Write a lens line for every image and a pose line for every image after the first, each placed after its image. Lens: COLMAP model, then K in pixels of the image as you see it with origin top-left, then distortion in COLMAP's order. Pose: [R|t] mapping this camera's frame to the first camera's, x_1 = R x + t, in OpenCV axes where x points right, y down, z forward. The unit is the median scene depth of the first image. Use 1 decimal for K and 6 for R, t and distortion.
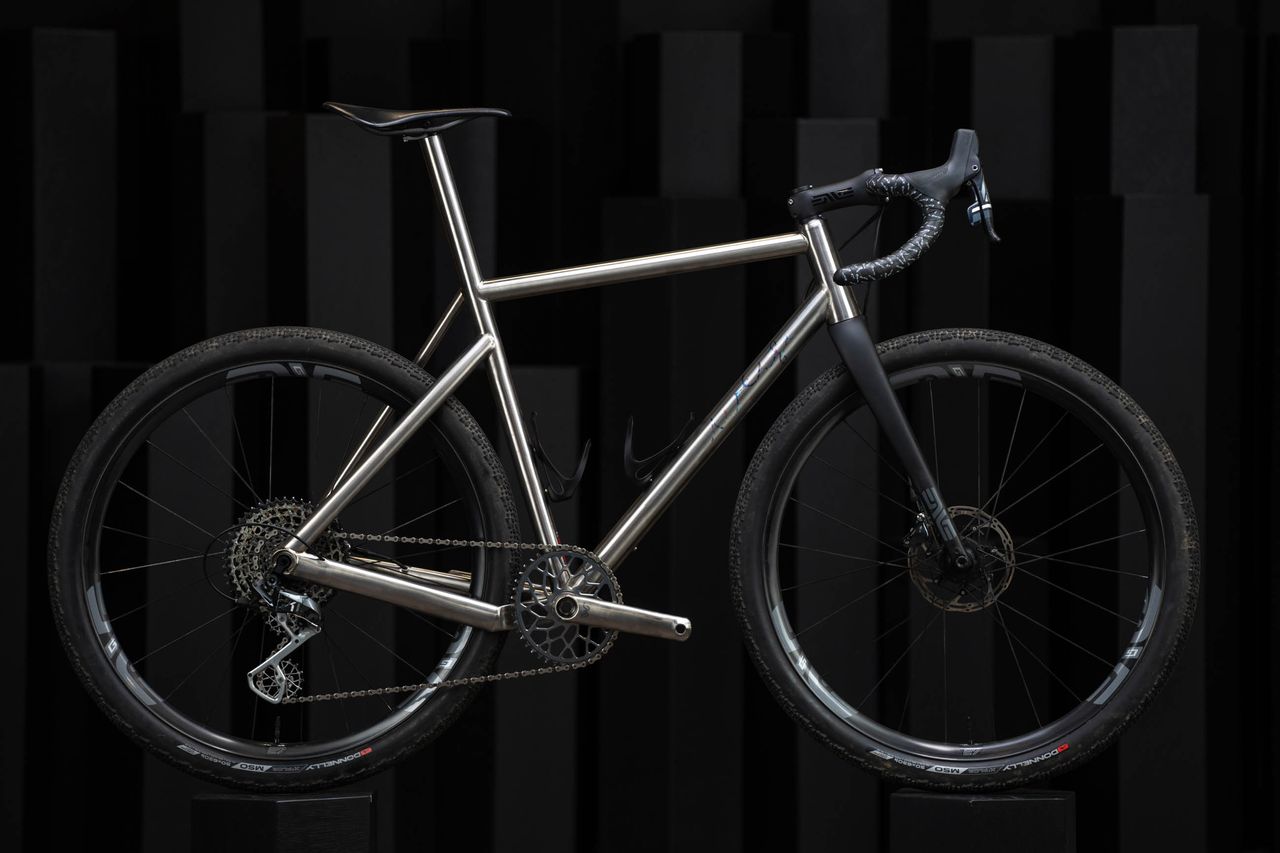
lens RADIAL K [[7432.3, 0, 640.0], [0, 7432.3, 426.5], [0, 0, 1]] dist [2.566763, -14.492814]
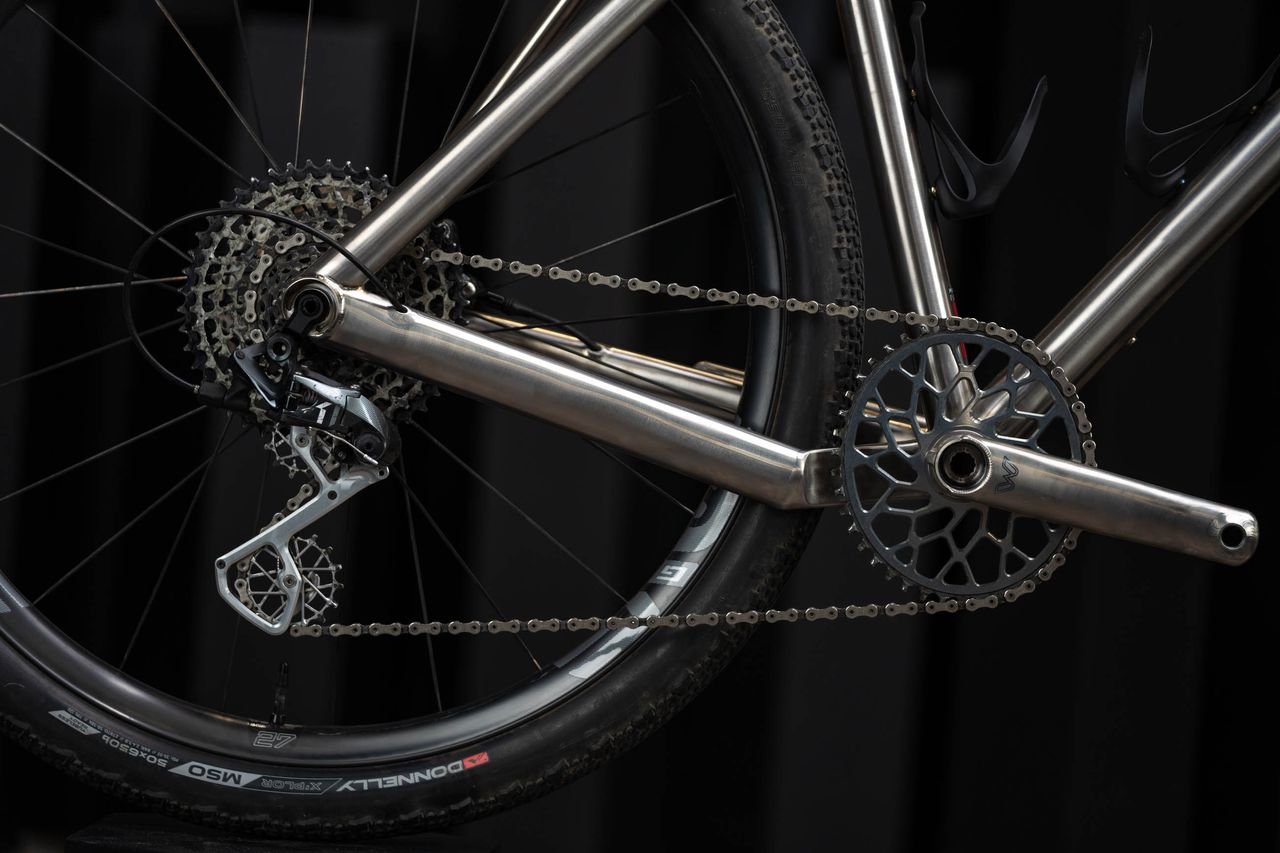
lens RADIAL K [[5084.3, 0, 640.0], [0, 5084.3, 426.5], [0, 0, 1]] dist [0.256821, 2.112420]
pose [[0.994792, 0.073835, -0.070268, -0.007875], [-0.073452, 0.997266, 0.008031, 0.021088], [0.070669, -0.002828, 0.997496, 0.708420]]
